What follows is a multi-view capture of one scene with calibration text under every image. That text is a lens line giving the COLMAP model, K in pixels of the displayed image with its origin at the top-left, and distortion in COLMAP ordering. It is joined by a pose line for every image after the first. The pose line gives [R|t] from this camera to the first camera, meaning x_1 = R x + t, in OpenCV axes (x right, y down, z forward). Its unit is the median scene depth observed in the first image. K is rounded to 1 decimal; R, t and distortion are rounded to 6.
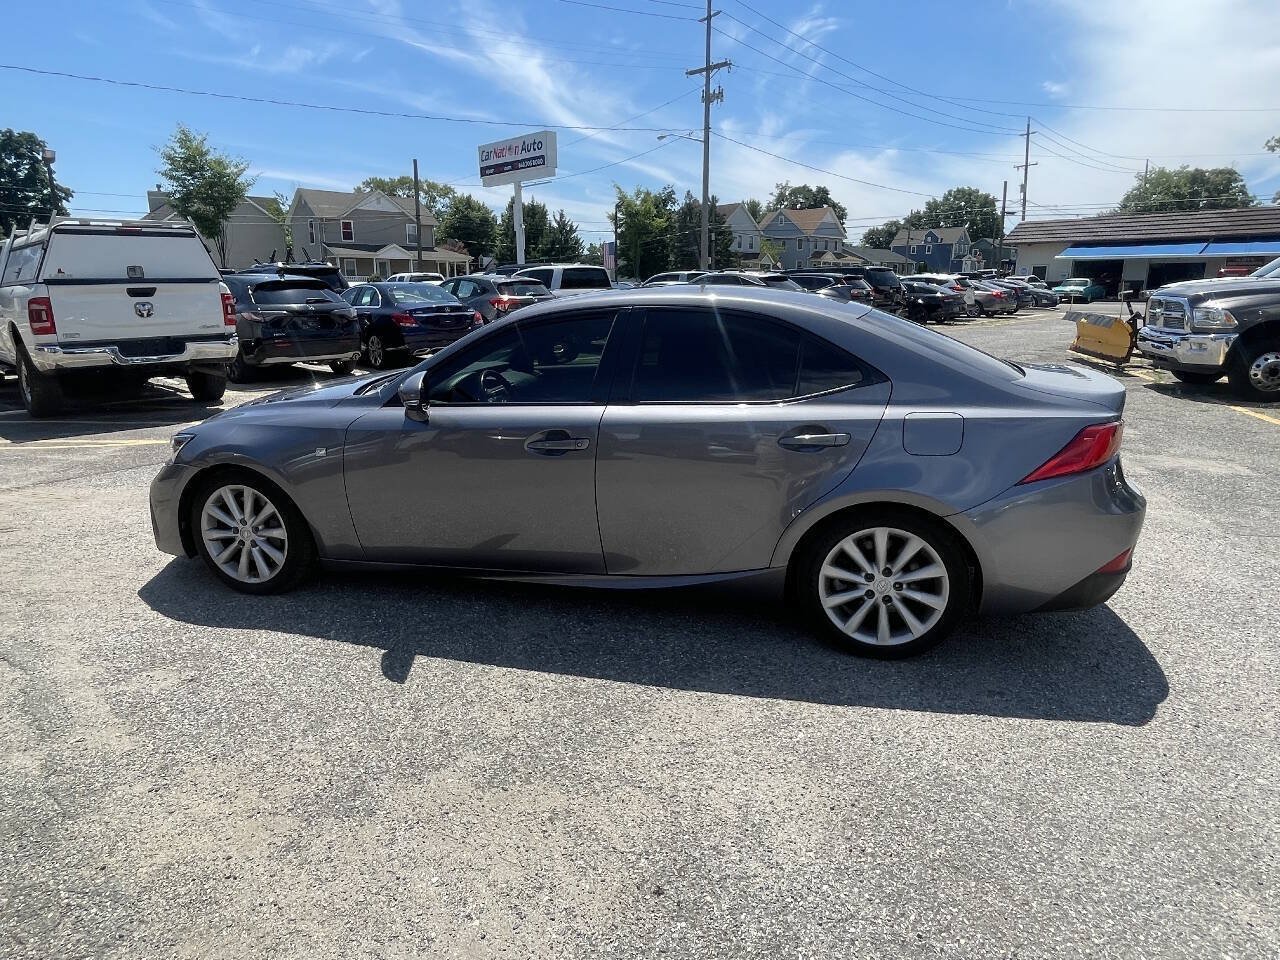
lens RADIAL K [[763.4, 0, 631.1], [0, 763.4, 475.6], [0, 0, 1]] dist [-0.005443, 0.001343]
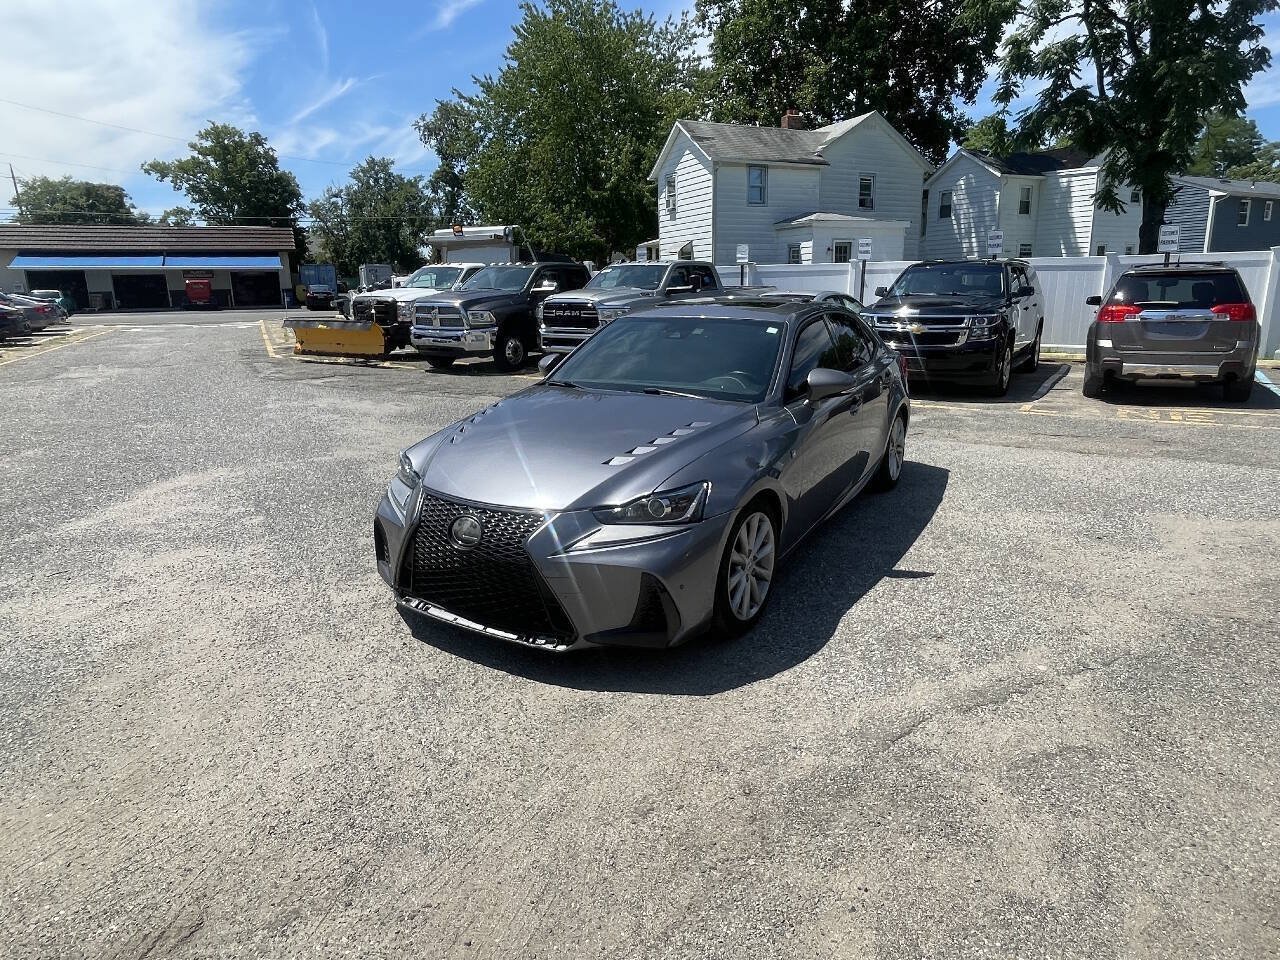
lens RADIAL K [[763.4, 0, 642.3], [0, 763.4, 468.0], [0, 0, 1]] dist [-0.005443, 0.001343]
pose [[0.297975, -0.220553, 0.928745, -0.096088], [0.241431, 0.958722, 0.150212, -0.014630], [-0.923538, 0.179469, 0.338923, 0.053967]]
